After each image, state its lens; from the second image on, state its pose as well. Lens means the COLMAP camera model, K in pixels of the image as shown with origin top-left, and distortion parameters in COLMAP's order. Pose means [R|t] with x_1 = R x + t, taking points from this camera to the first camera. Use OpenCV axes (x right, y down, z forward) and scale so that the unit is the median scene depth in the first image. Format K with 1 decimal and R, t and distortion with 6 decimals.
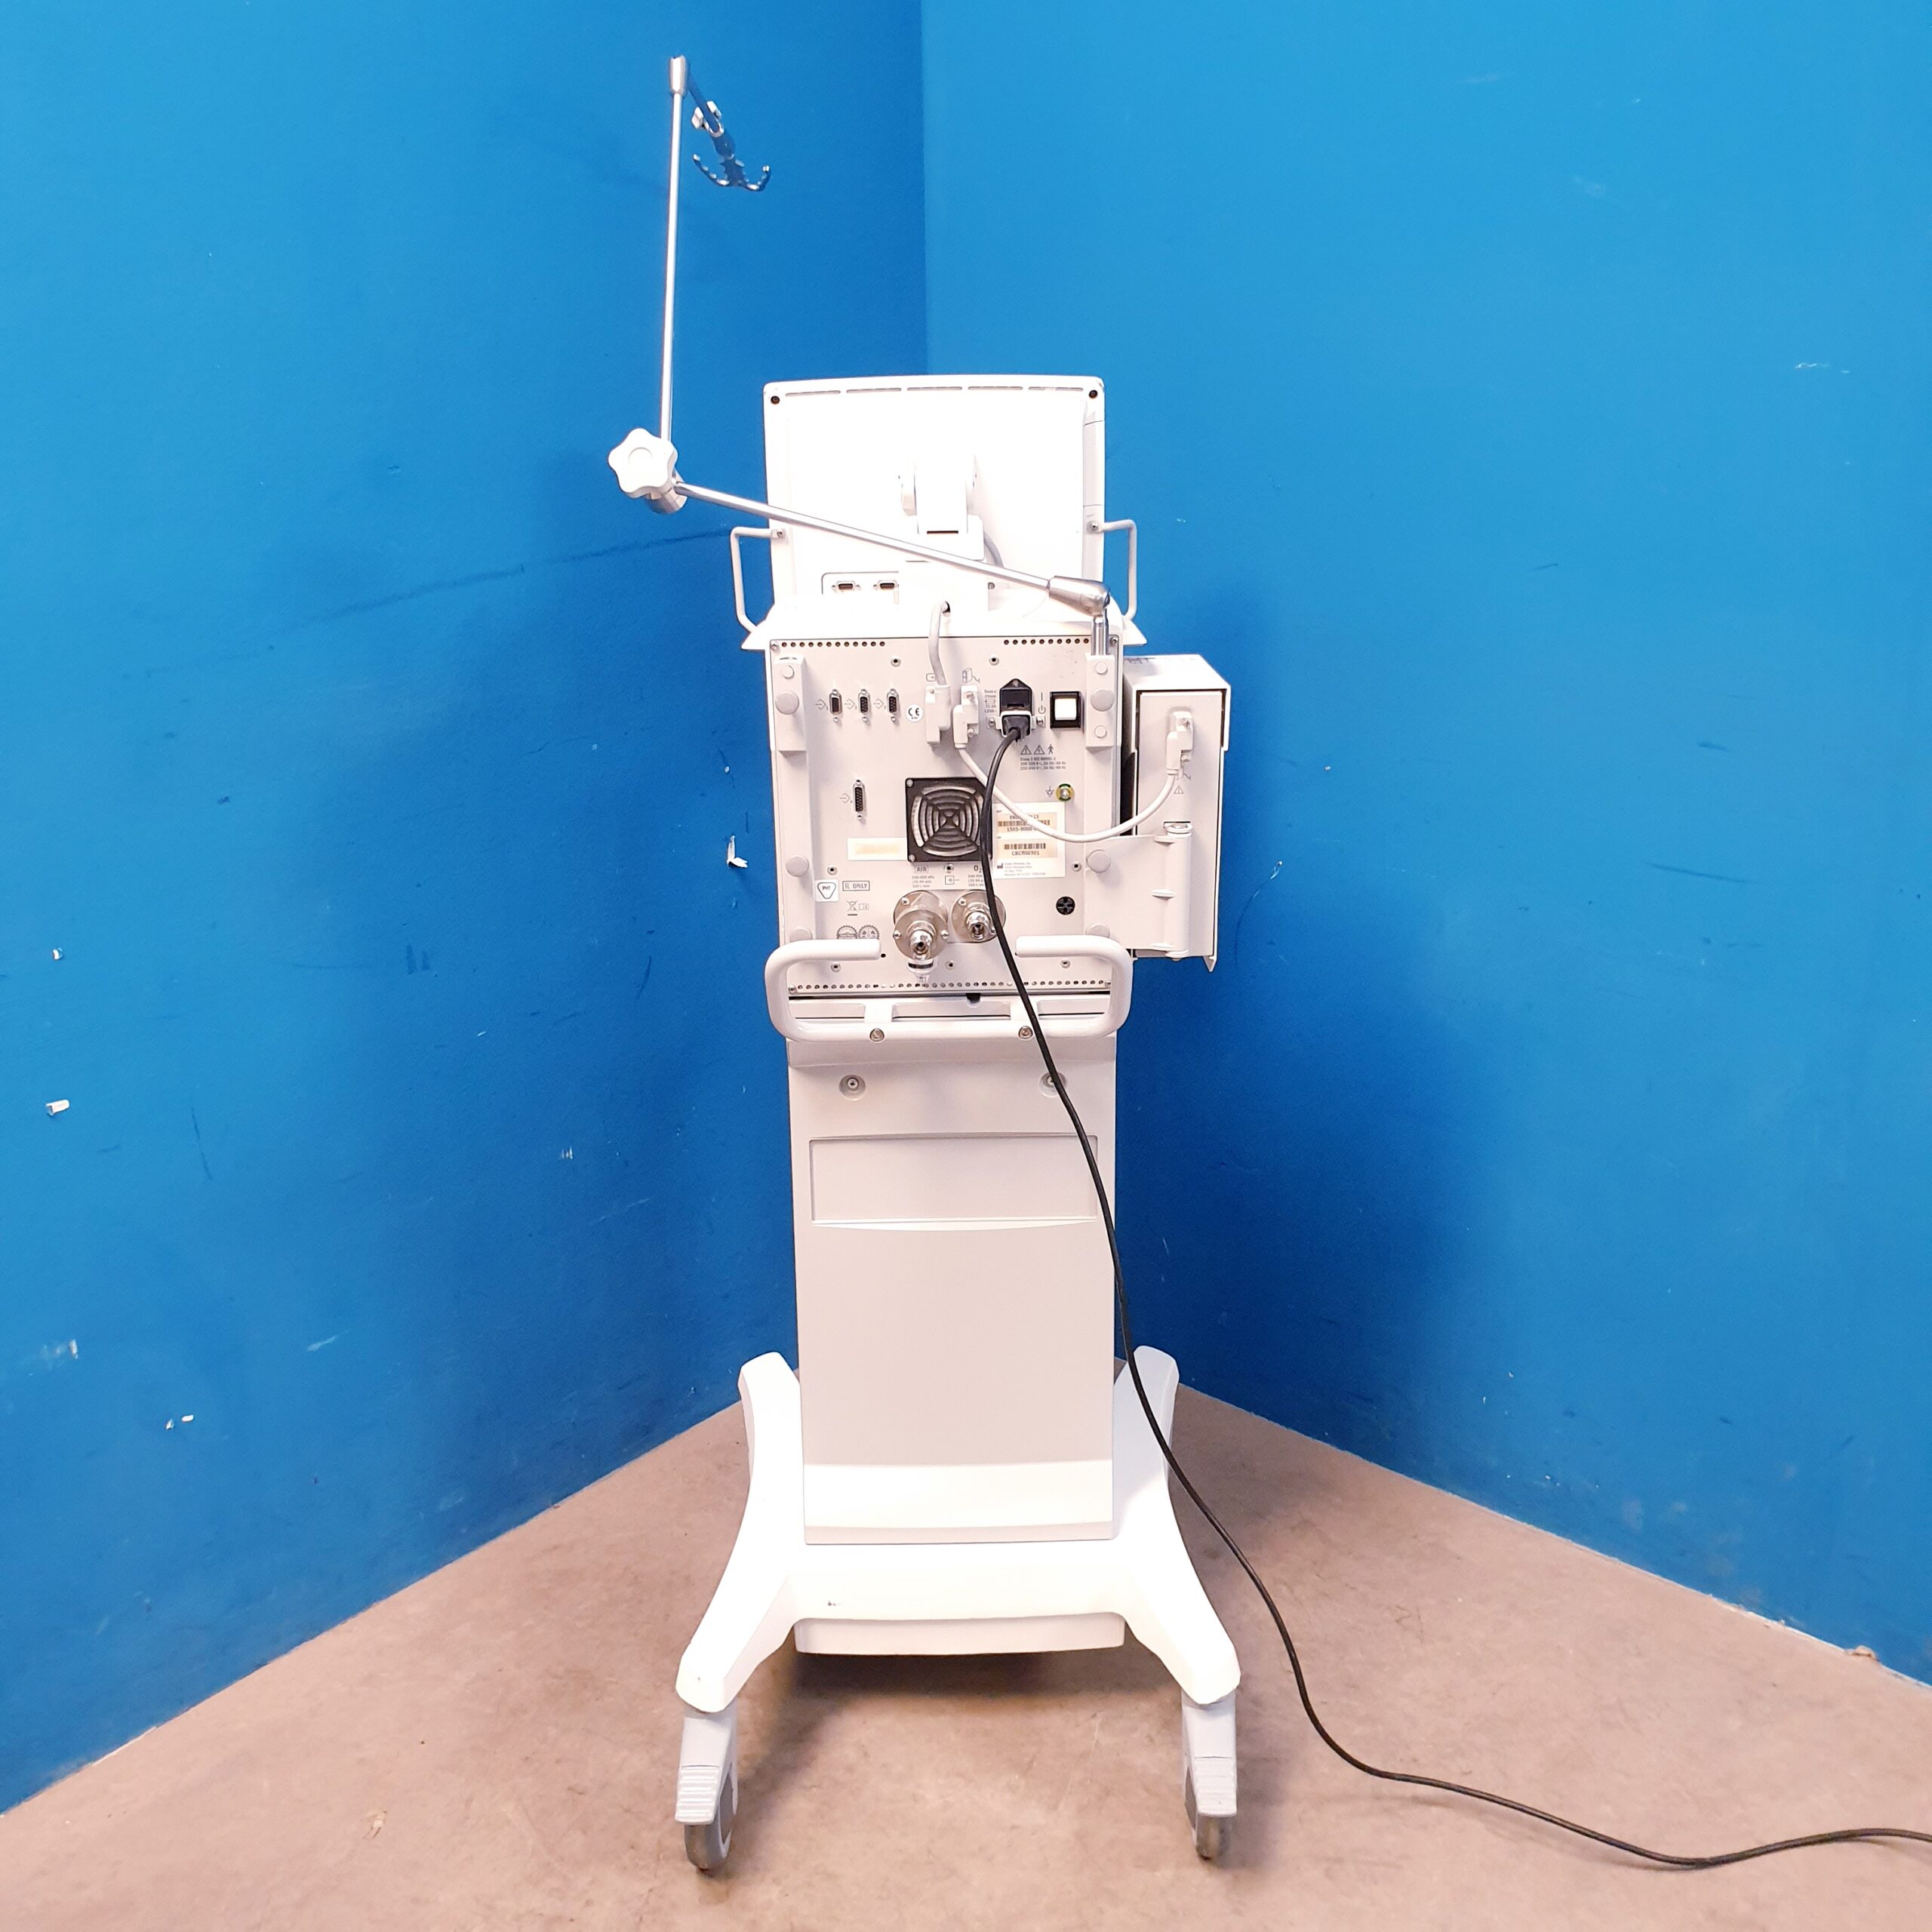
lens RADIAL K [[2030.8, 0, 1012.2], [0, 2030.8, 1024.0], [0, 0, 1]] dist [0.043165, 0.000000]
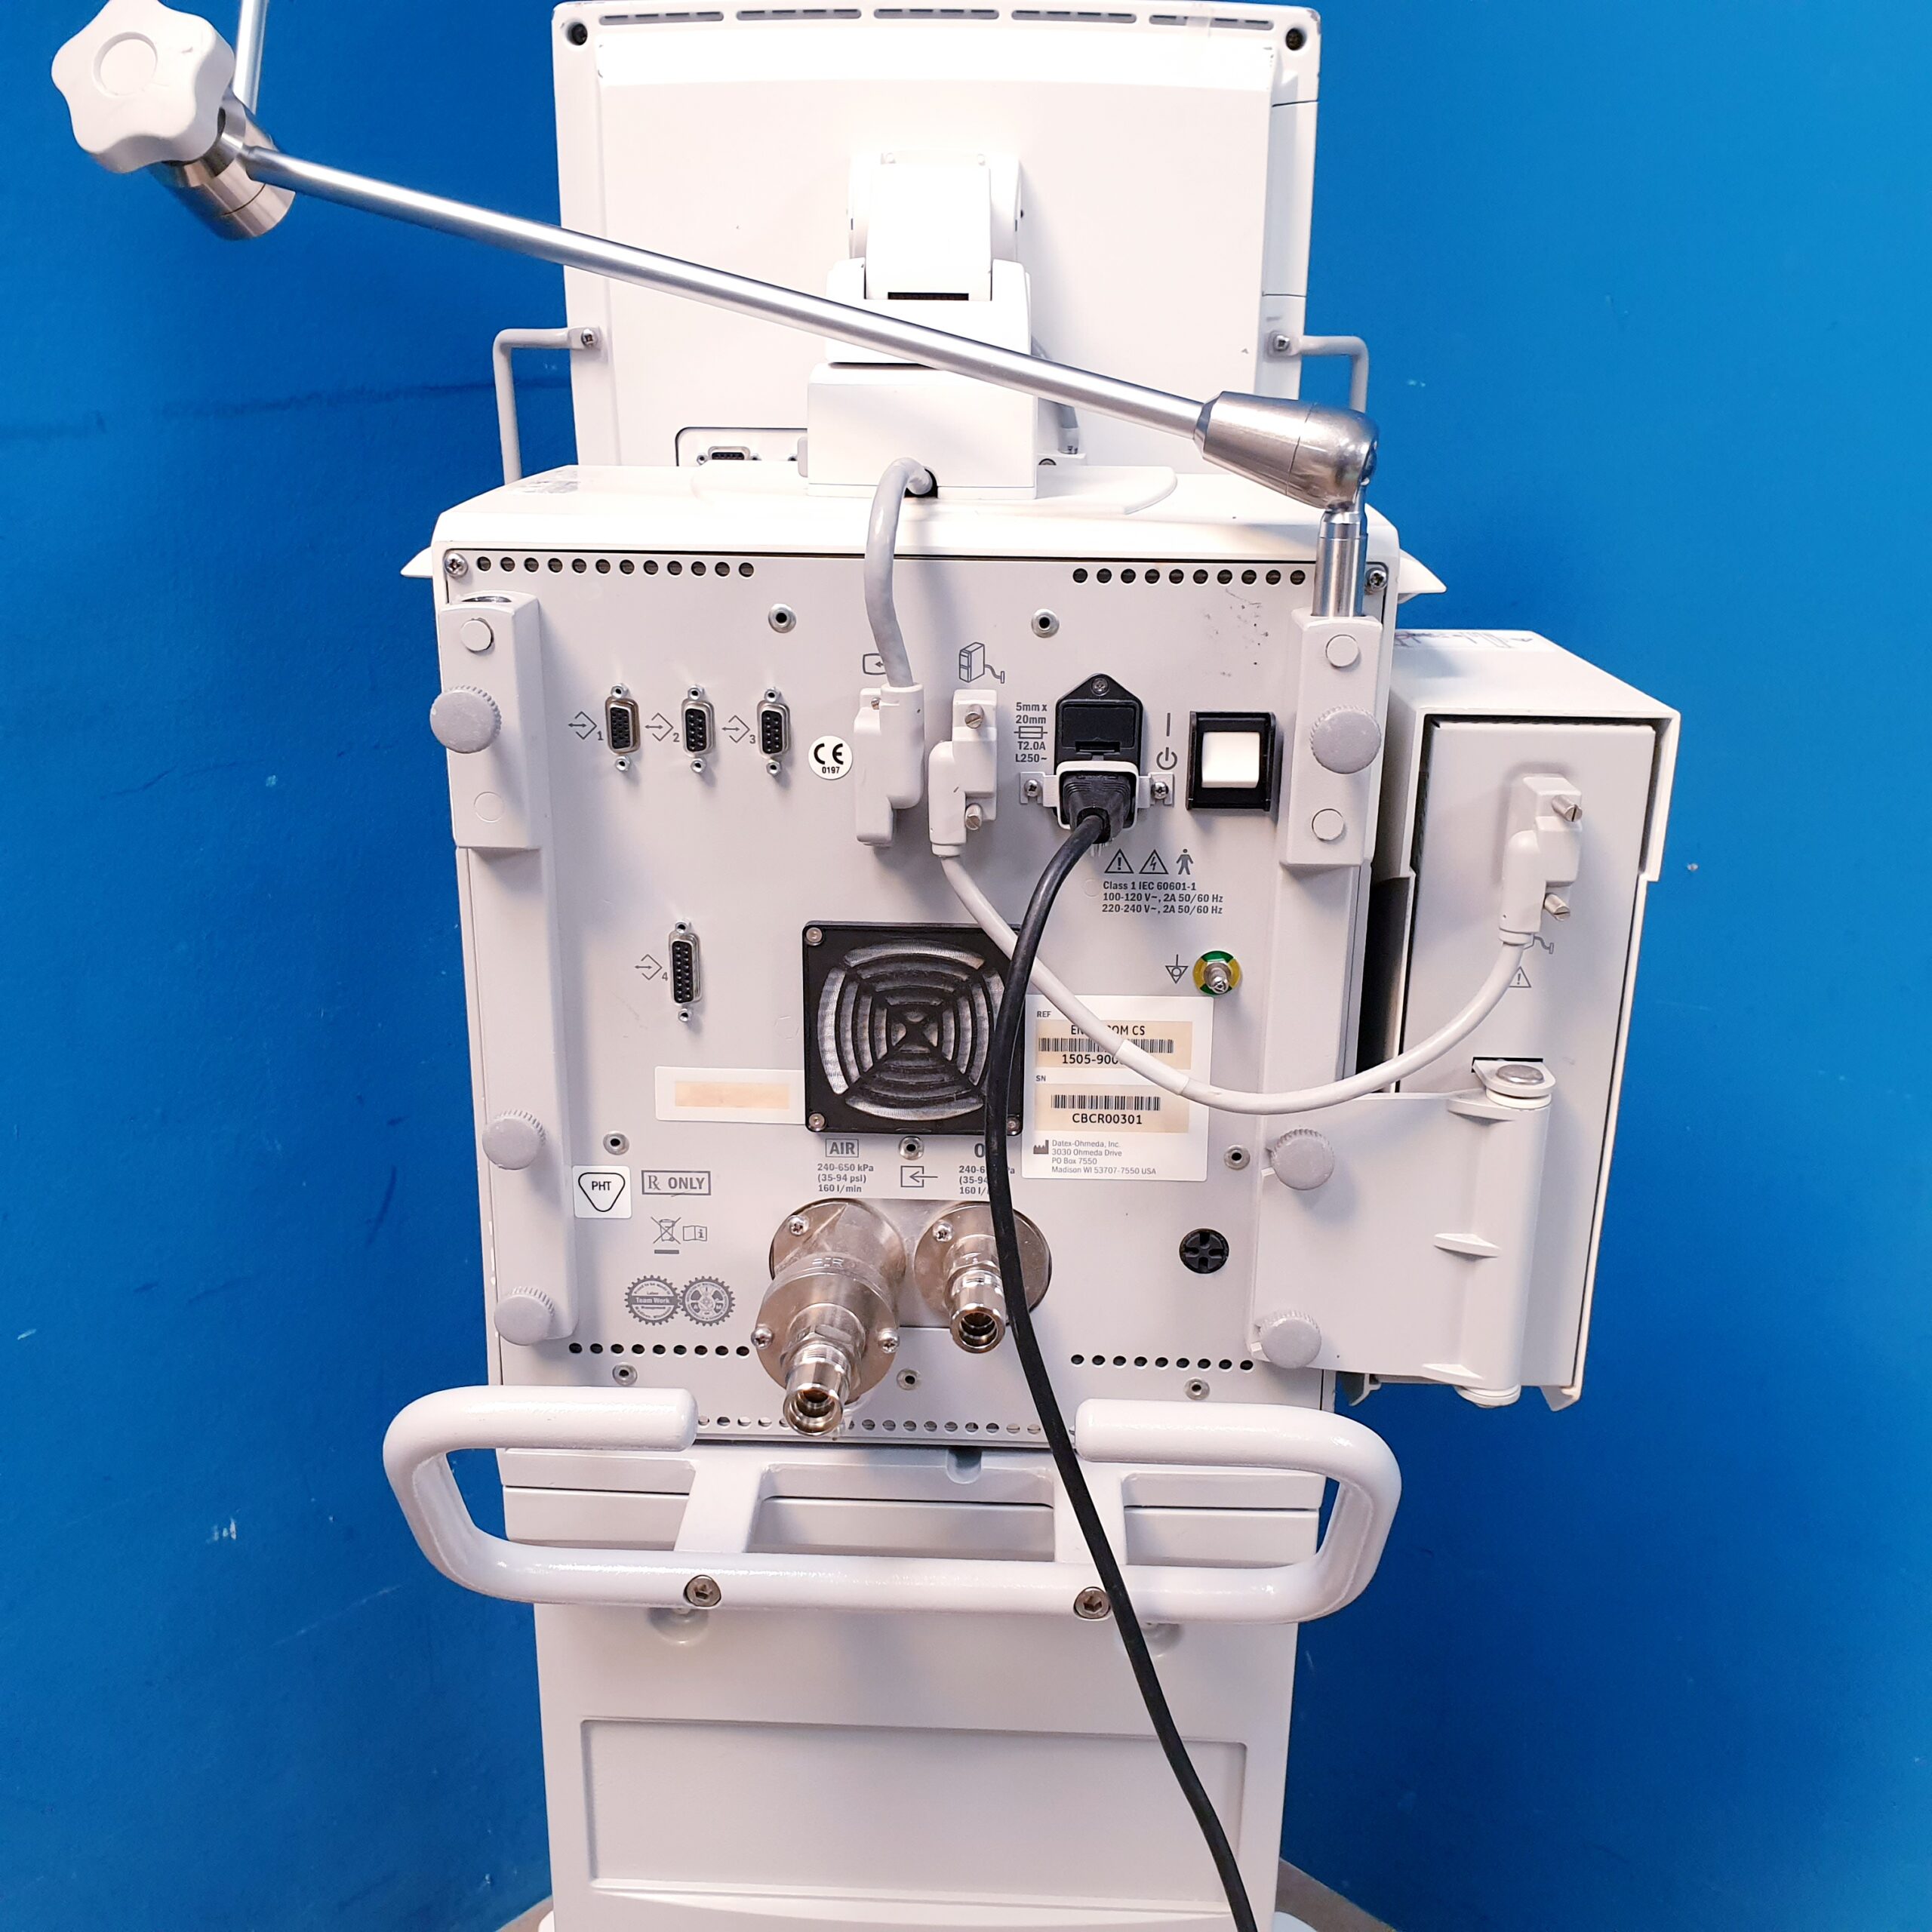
lens RADIAL K [[2030.8, 0, 968.6], [0, 2030.8, 1010.1], [0, 0, 1]] dist [0.043165, 0.000000]
pose [[0.998333, 0.037347, -0.044008, -0.004063], [-0.037618, 0.999278, -0.005351, -0.104828], [0.043777, 0.006997, 0.999017, 0.622830]]
